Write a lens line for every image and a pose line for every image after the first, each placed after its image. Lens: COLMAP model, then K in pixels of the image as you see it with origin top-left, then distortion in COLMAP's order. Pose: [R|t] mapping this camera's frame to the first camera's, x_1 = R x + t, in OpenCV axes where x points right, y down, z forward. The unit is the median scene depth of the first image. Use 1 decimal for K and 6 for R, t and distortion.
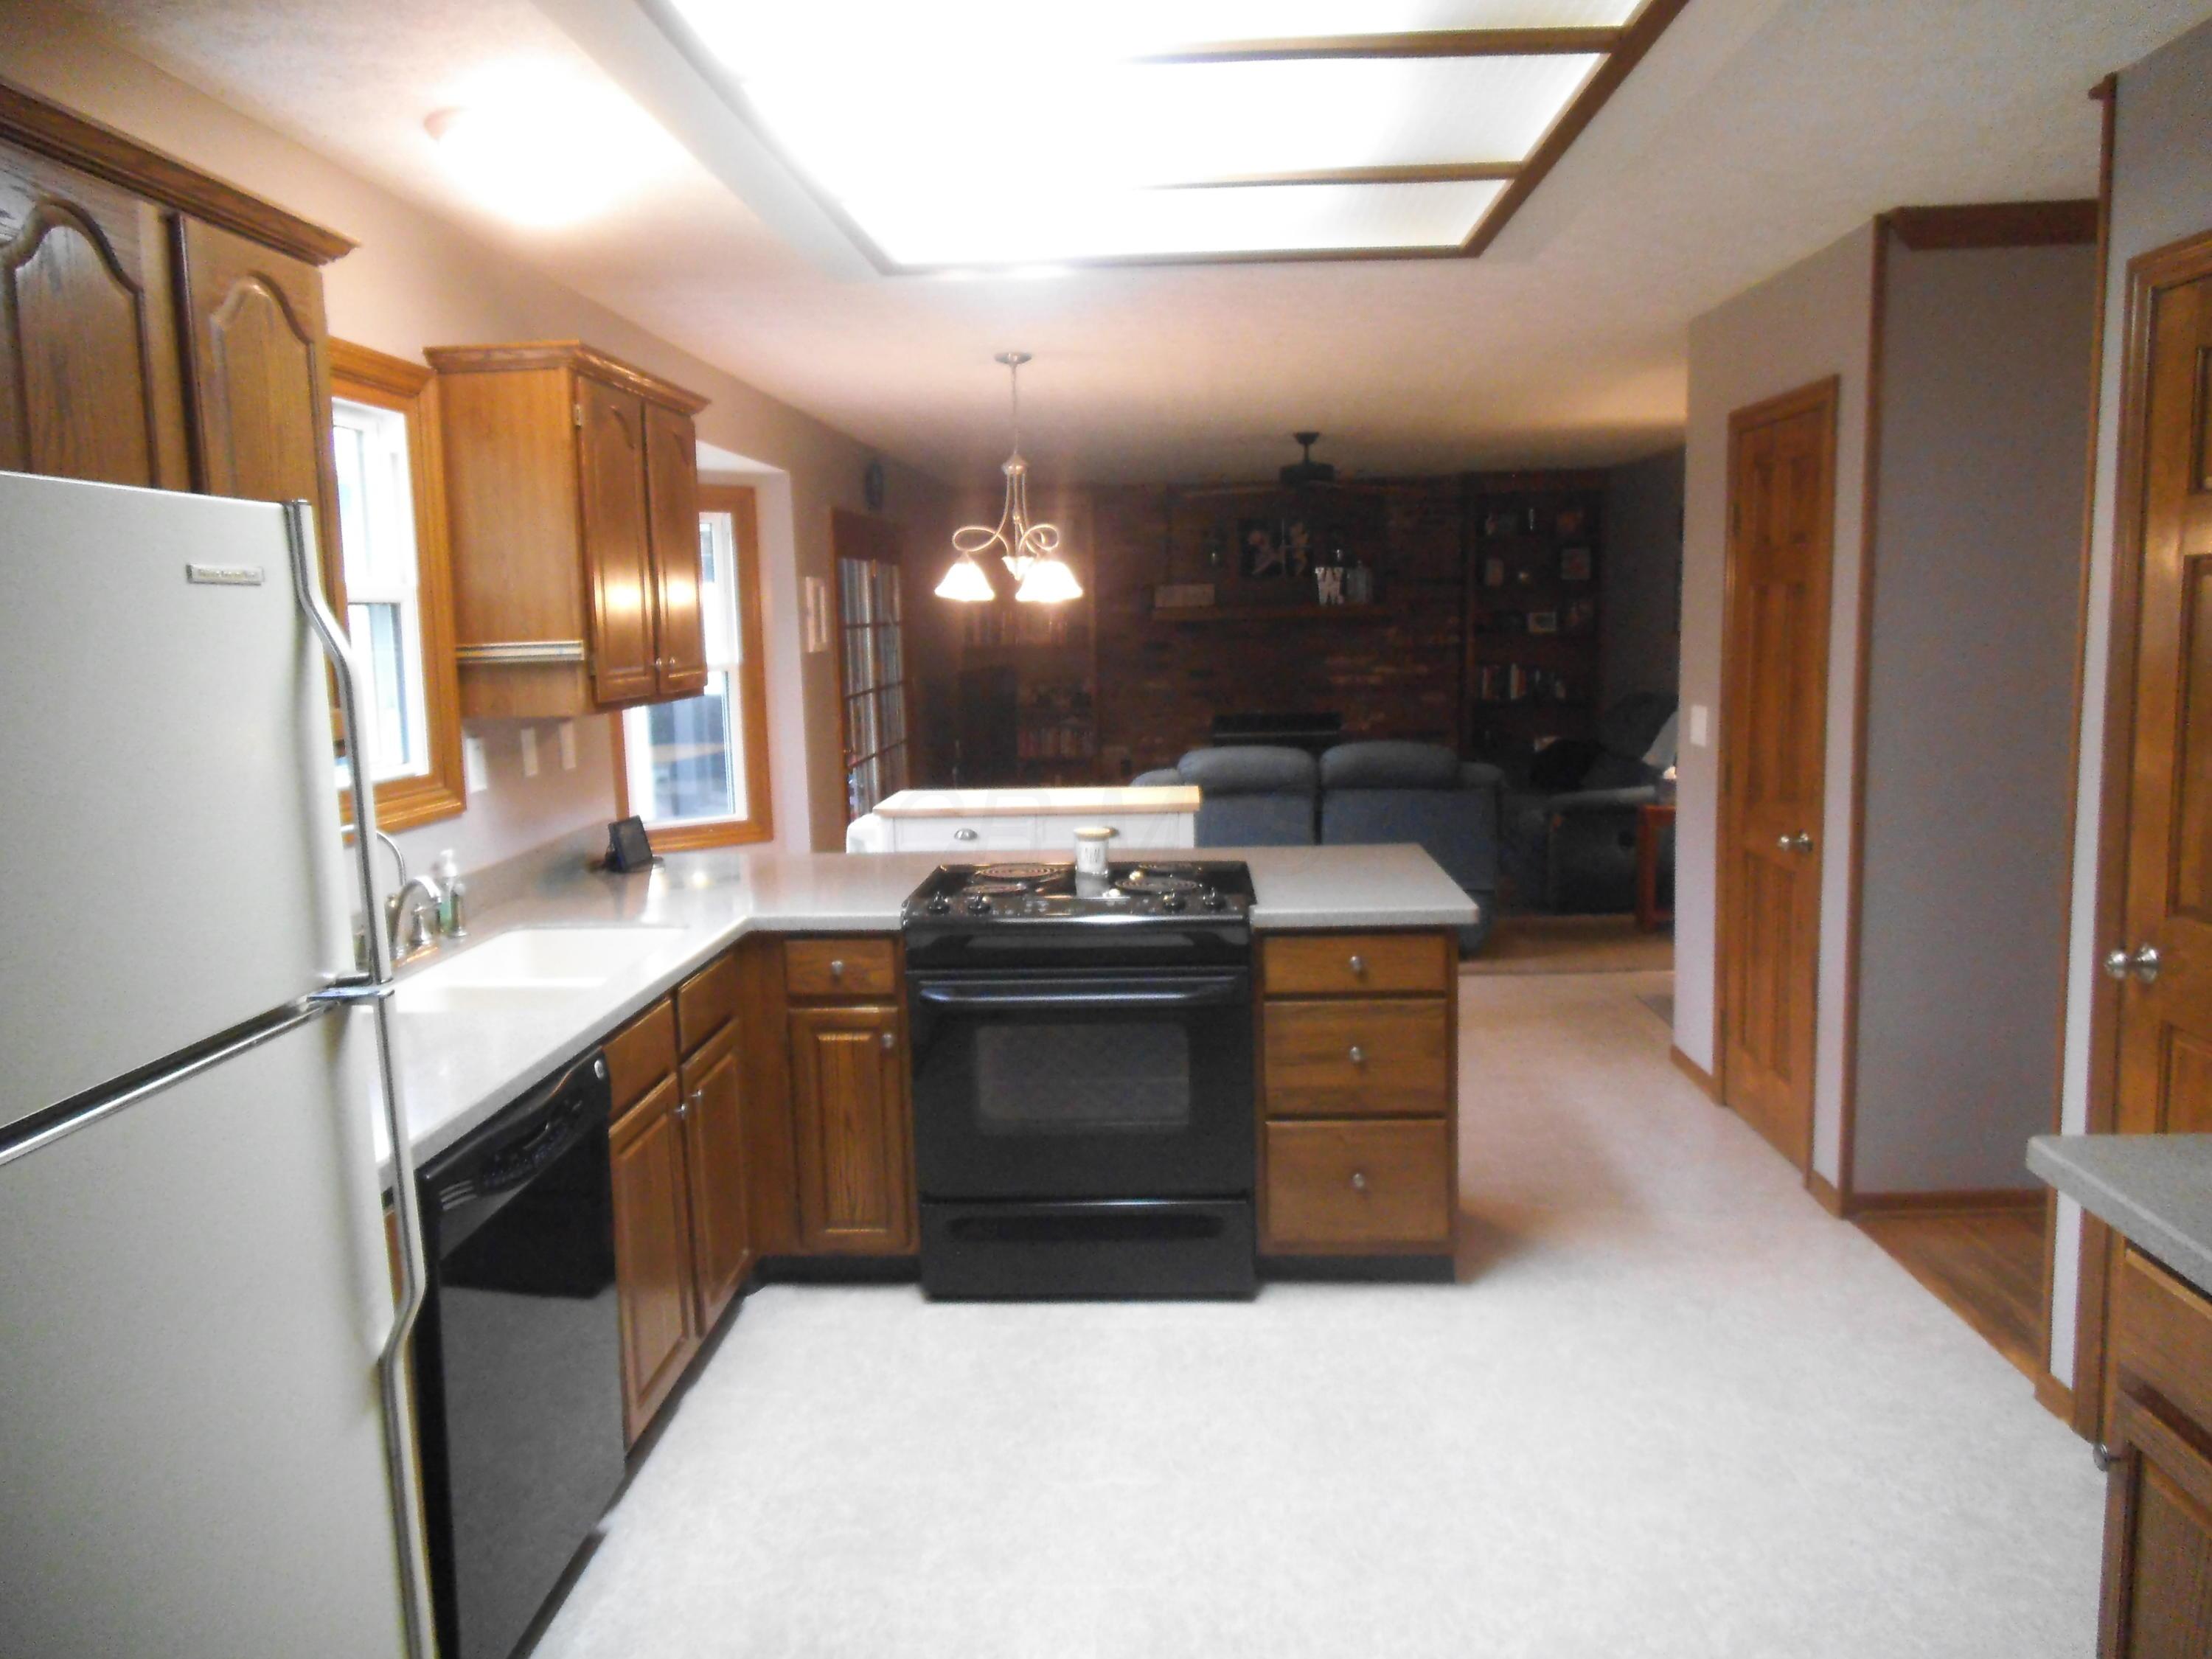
lens RADIAL K [[1586.7, 0, 1118.6], [0, 1586.7, 836.3], [0, 0, 1]] dist [0.089748, 0.004232]
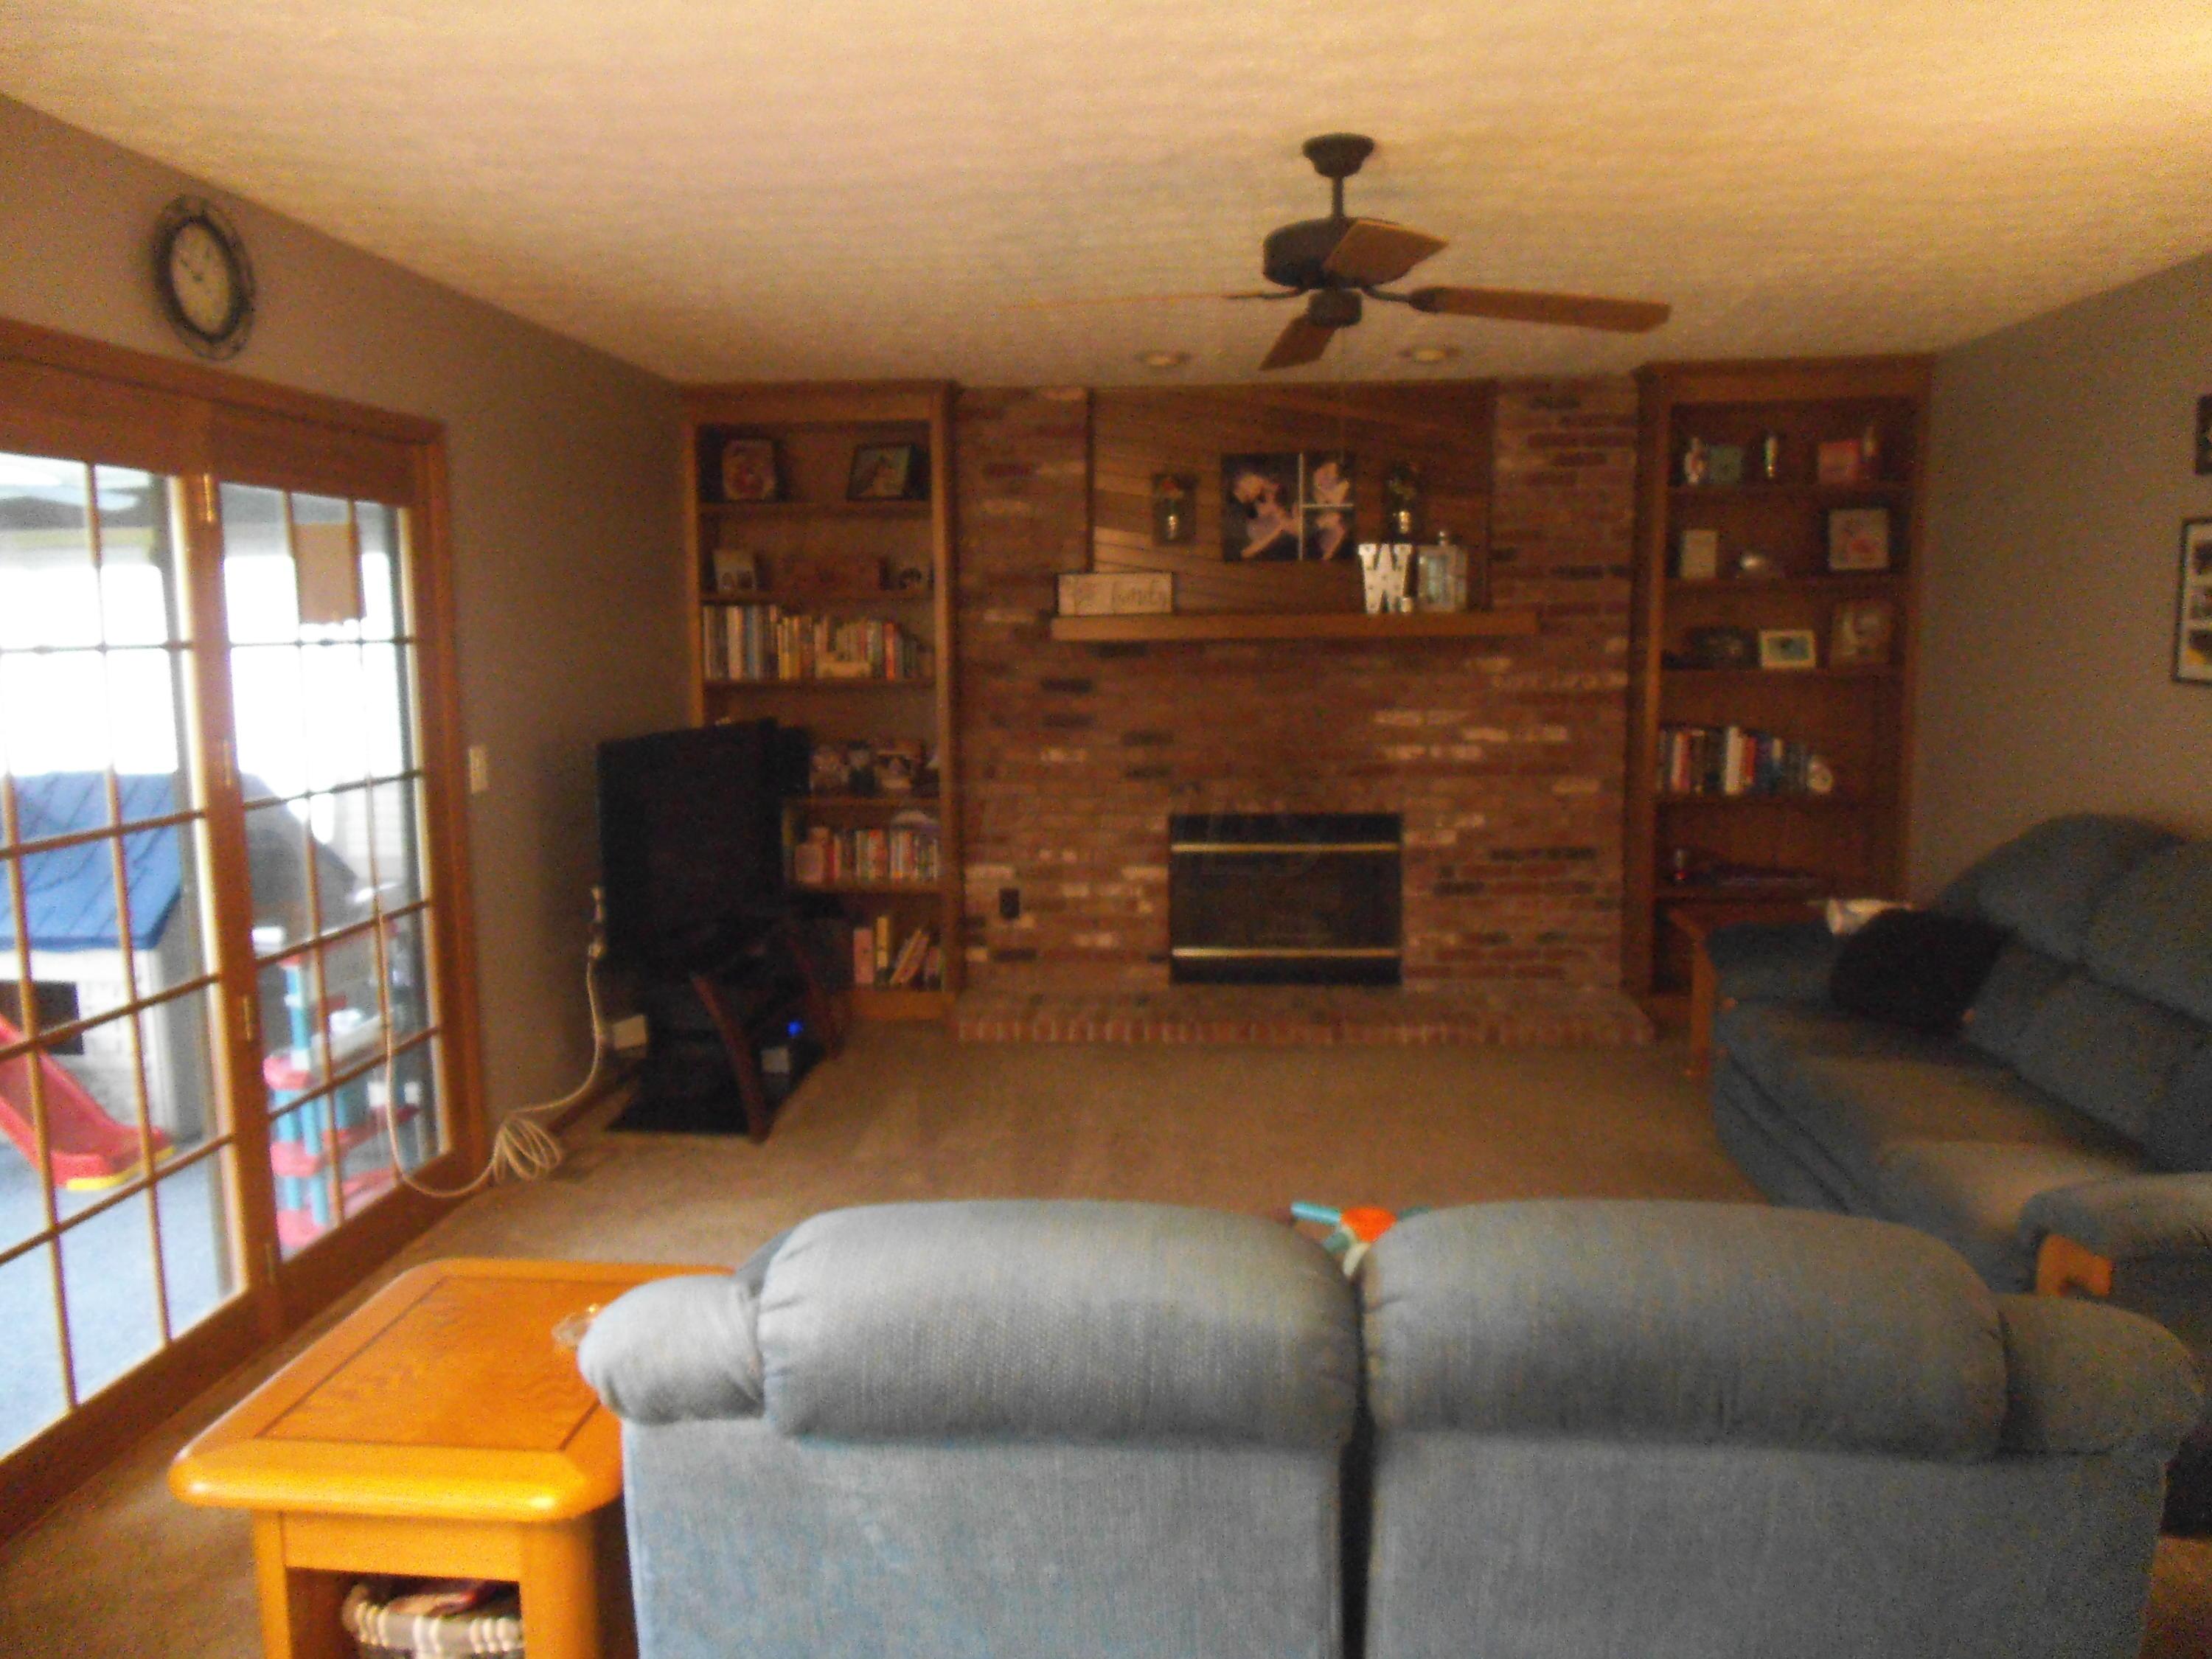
lens RADIAL K [[1586.7, 0, 1114.0], [0, 1586.7, 815.9], [0, 0, 1]] dist [0.089748, 0.004232]
pose [[0.999461, 0.015002, -0.029185, 0.057637], [-0.015517, 0.999727, -0.017477, -0.066108], [0.028915, 0.017921, 0.999421, 0.460401]]
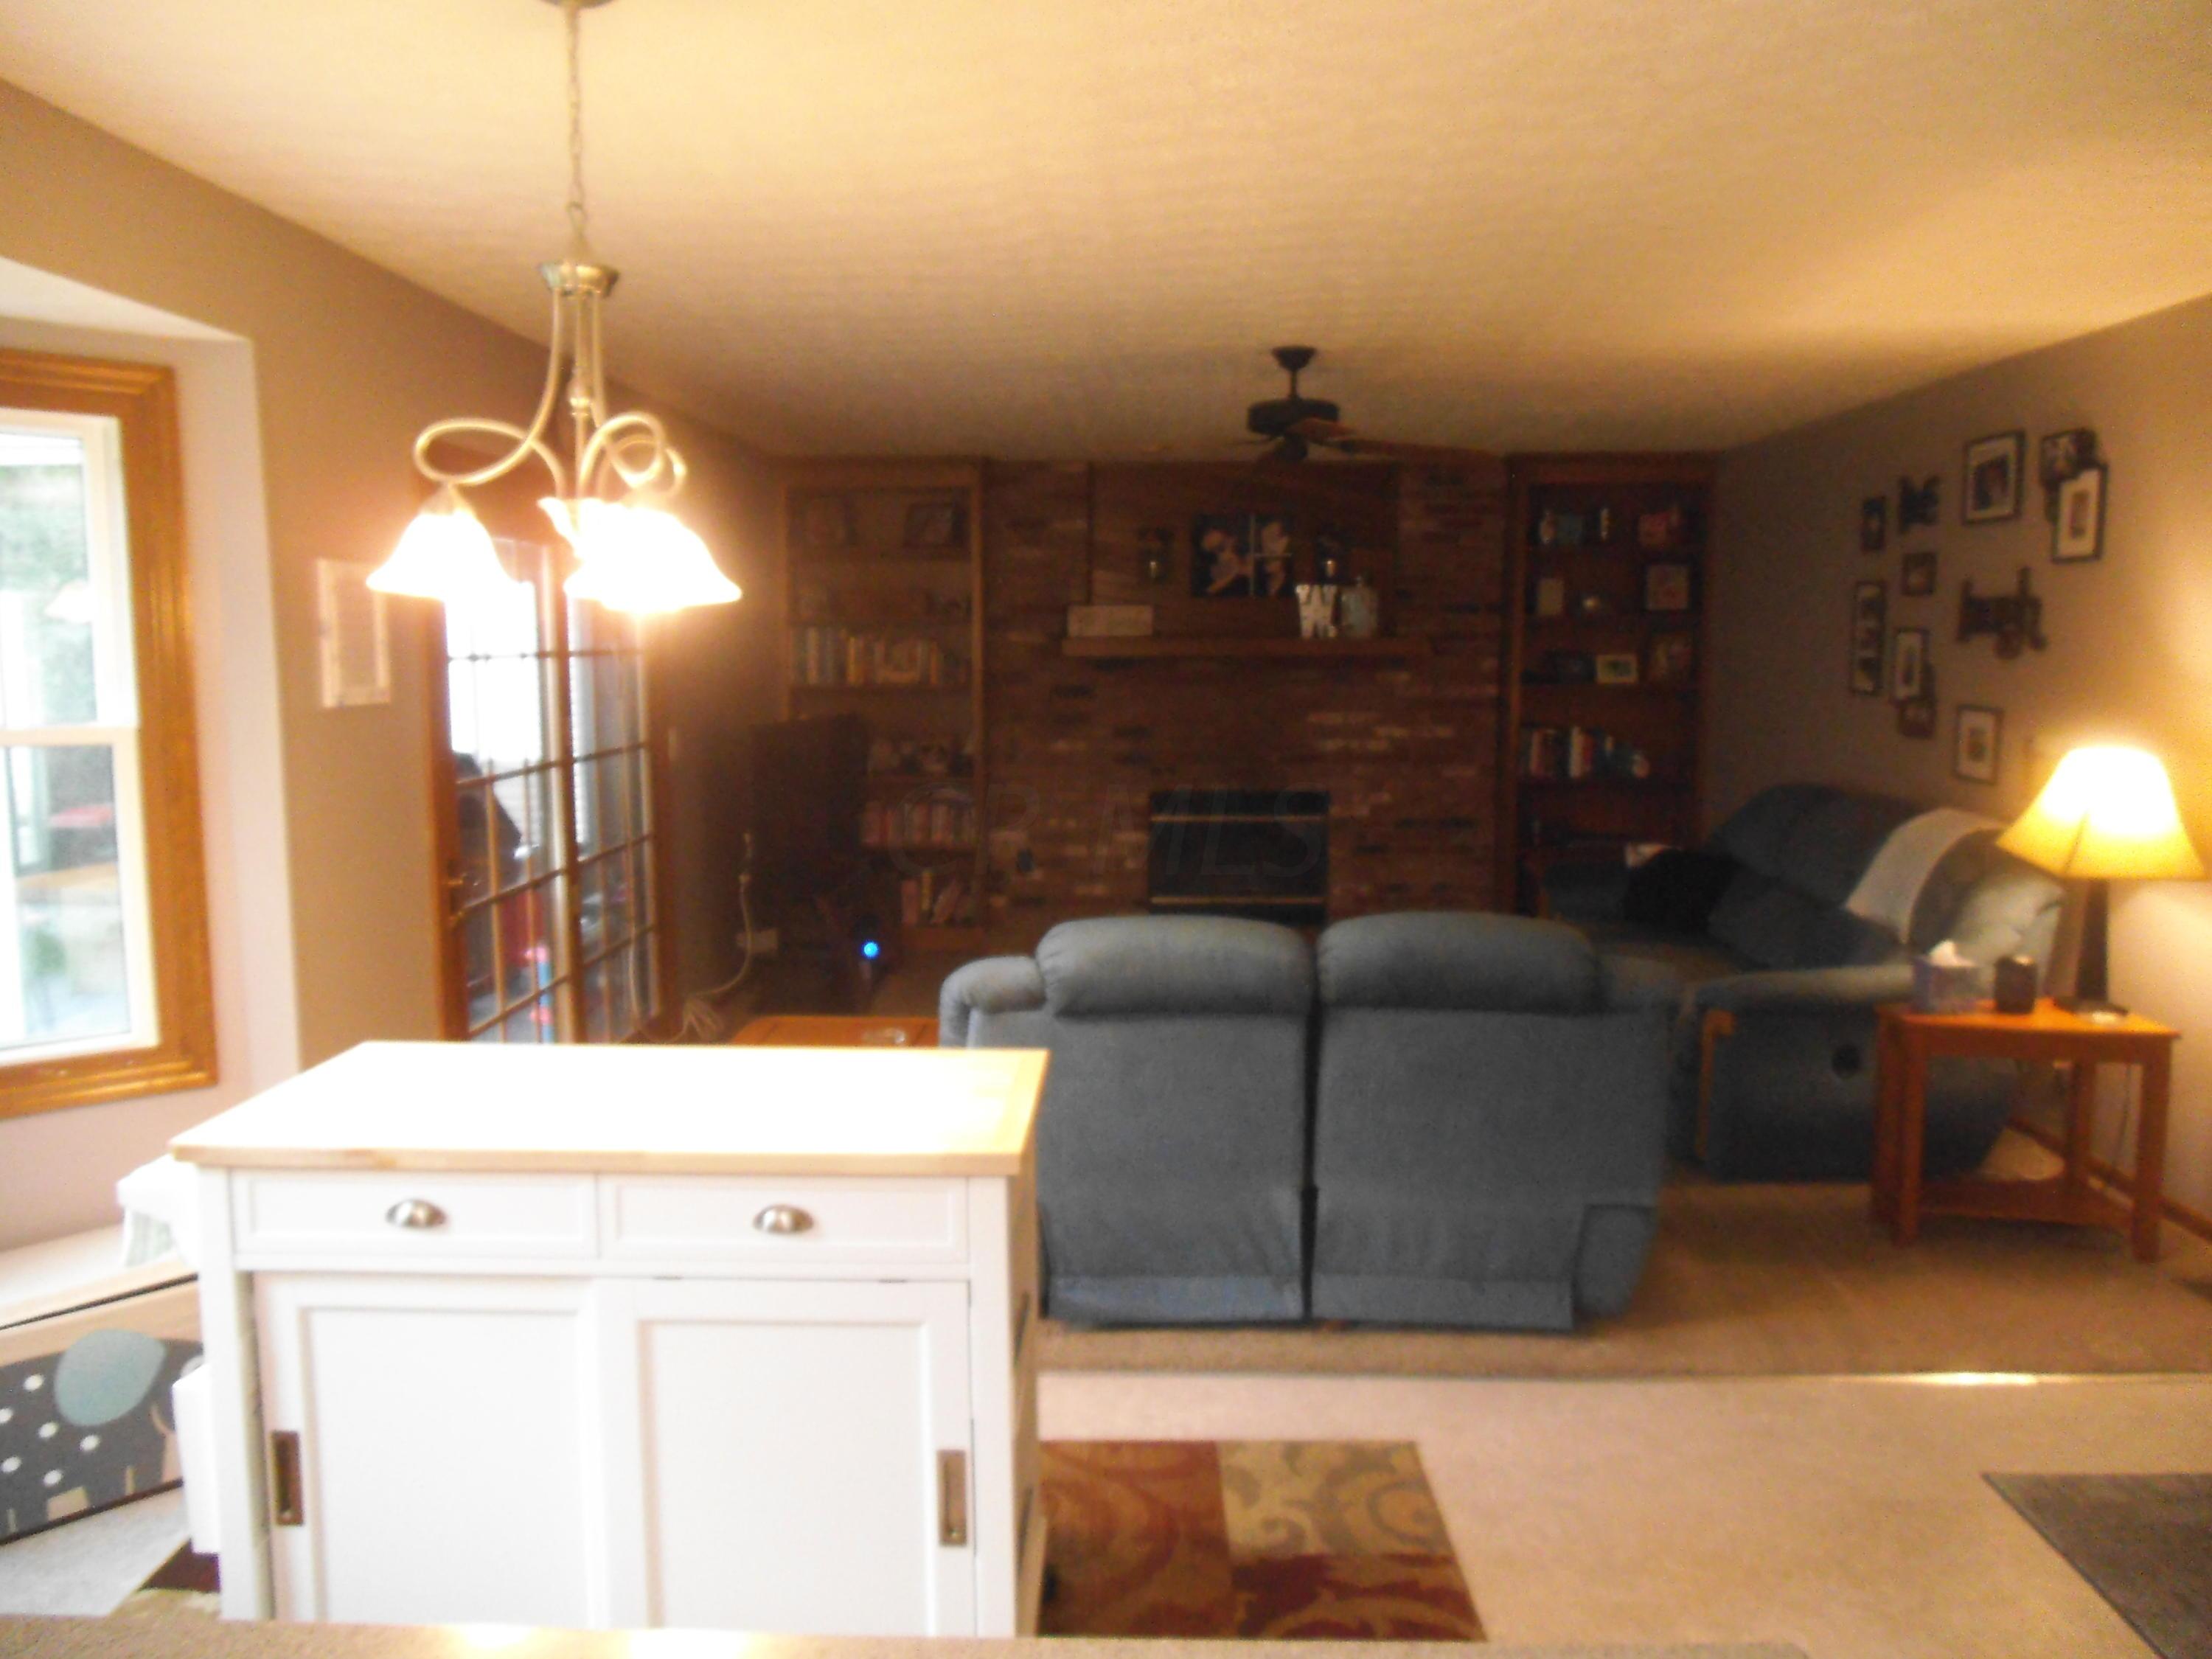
lens RADIAL K [[1586.7, 0, 1104.4], [0, 1586.7, 828.6], [0, 0, 1]] dist [0.089748, 0.004232]
pose [[0.999709, 0.019954, 0.013549, 0.030995], [-0.019650, 0.999561, -0.022176, -0.043744], [-0.013985, 0.021904, 0.999662, 0.299561]]
